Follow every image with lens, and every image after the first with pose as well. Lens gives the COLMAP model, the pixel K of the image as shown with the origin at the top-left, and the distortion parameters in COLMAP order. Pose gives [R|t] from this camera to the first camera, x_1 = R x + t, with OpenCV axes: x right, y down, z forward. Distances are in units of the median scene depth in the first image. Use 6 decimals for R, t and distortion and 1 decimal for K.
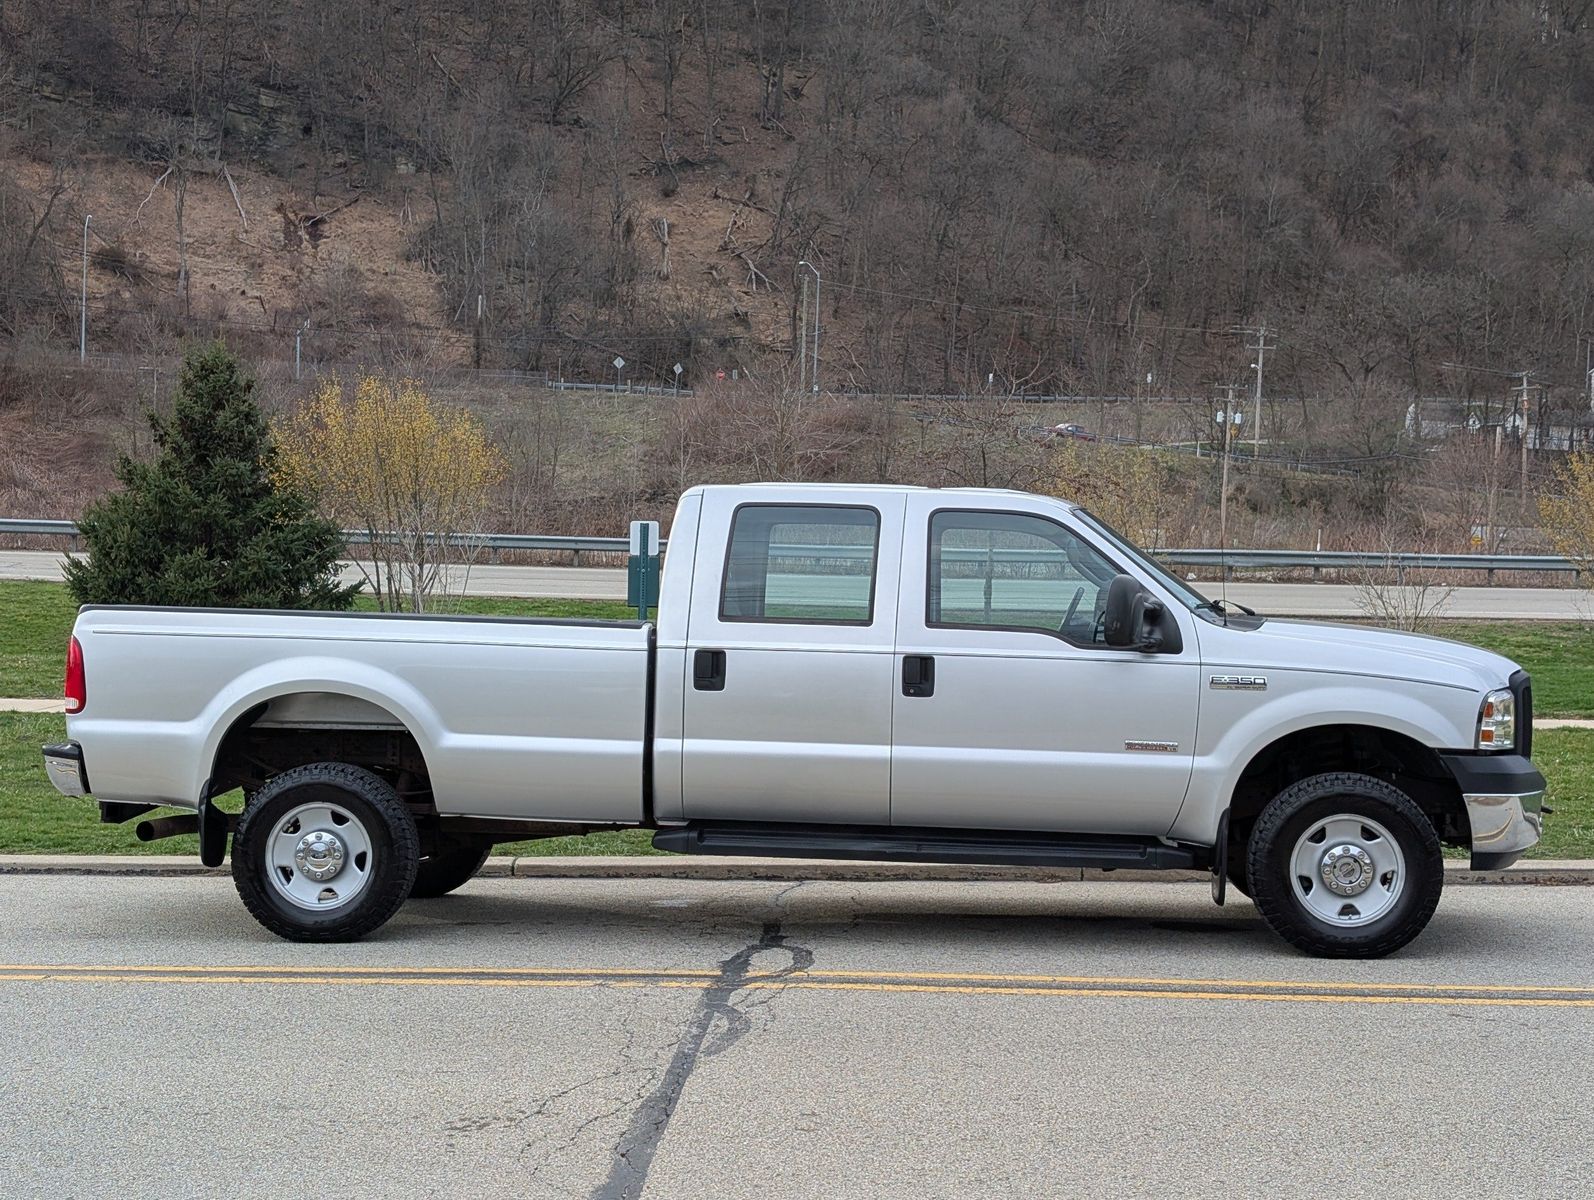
lens RADIAL K [[2473.1, 0, 800.3], [0, 2473.1, 608.8], [0, 0, 1]] dist [0.047071, 0.000000]
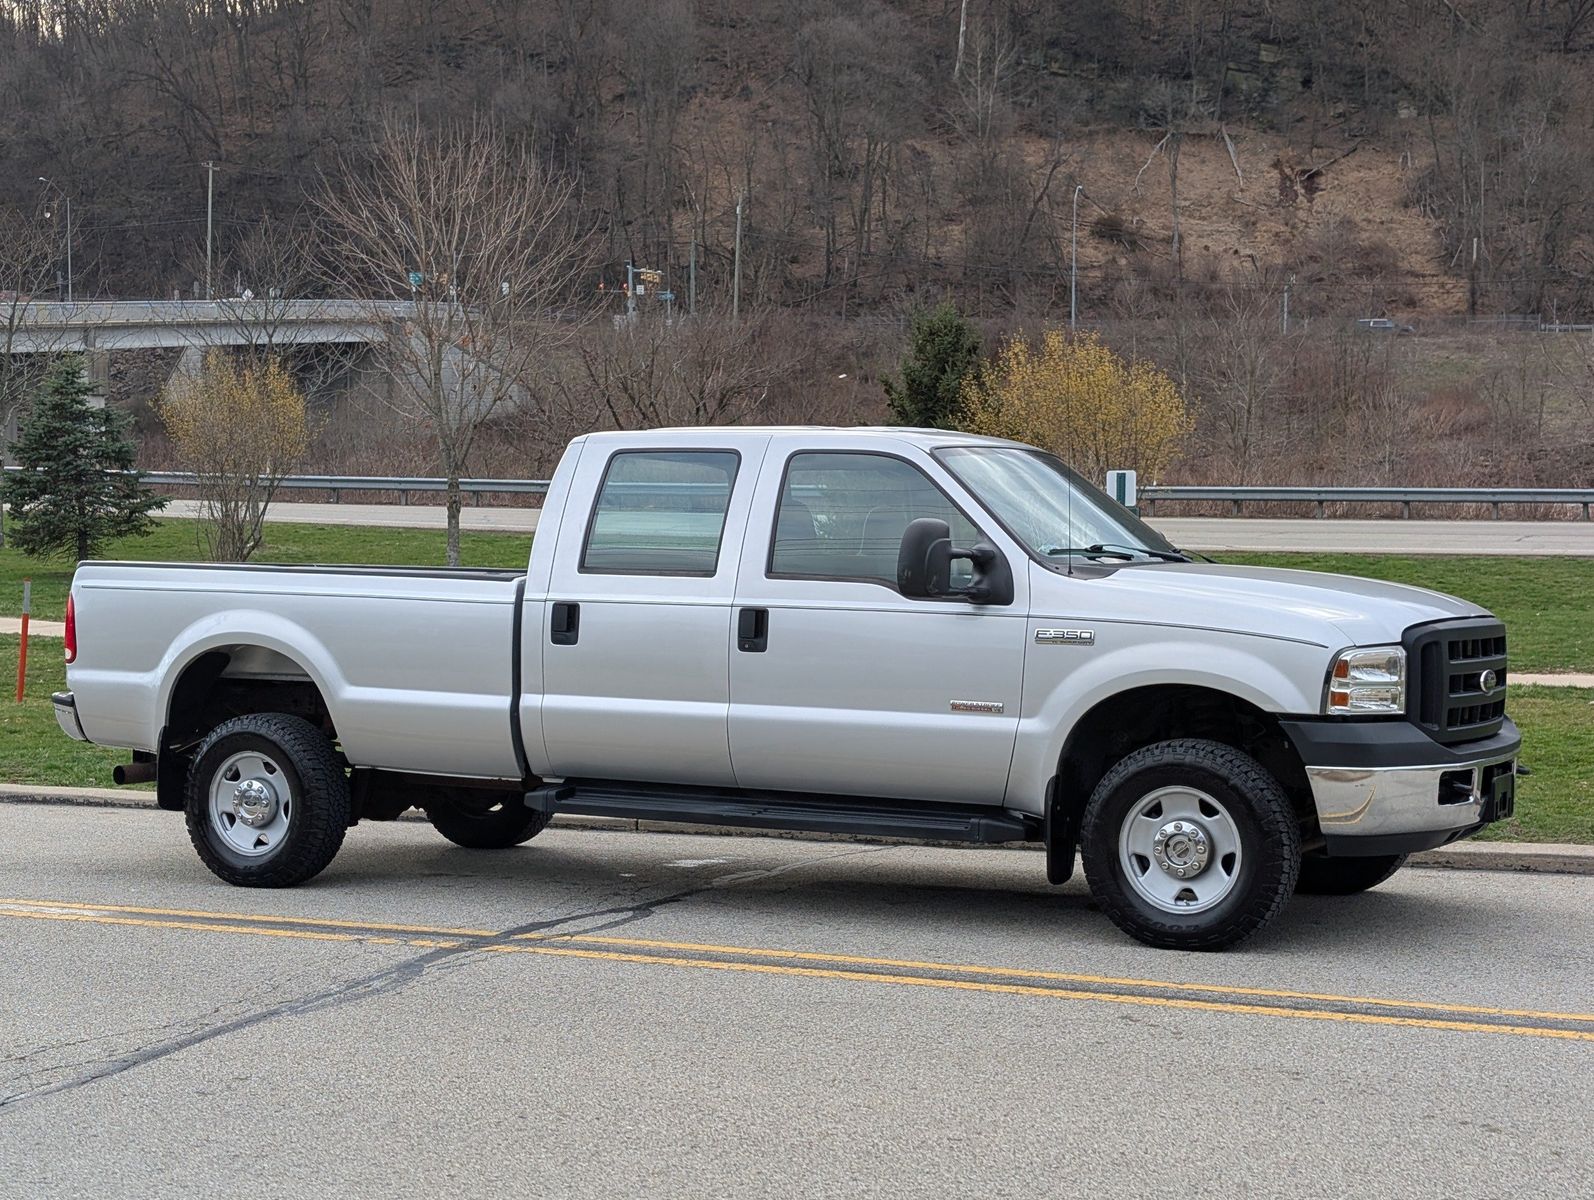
lens RADIAL K [[2473.1, 0, 827.4], [0, 2473.1, 671.5], [0, 0, 1]] dist [0.047071, 0.000000]
pose [[0.921368, 0.006622, -0.388636, 0.420923], [0.009844, 0.999137, 0.040361, 0.005206], [0.388568, -0.041013, 0.920507, 0.137927]]
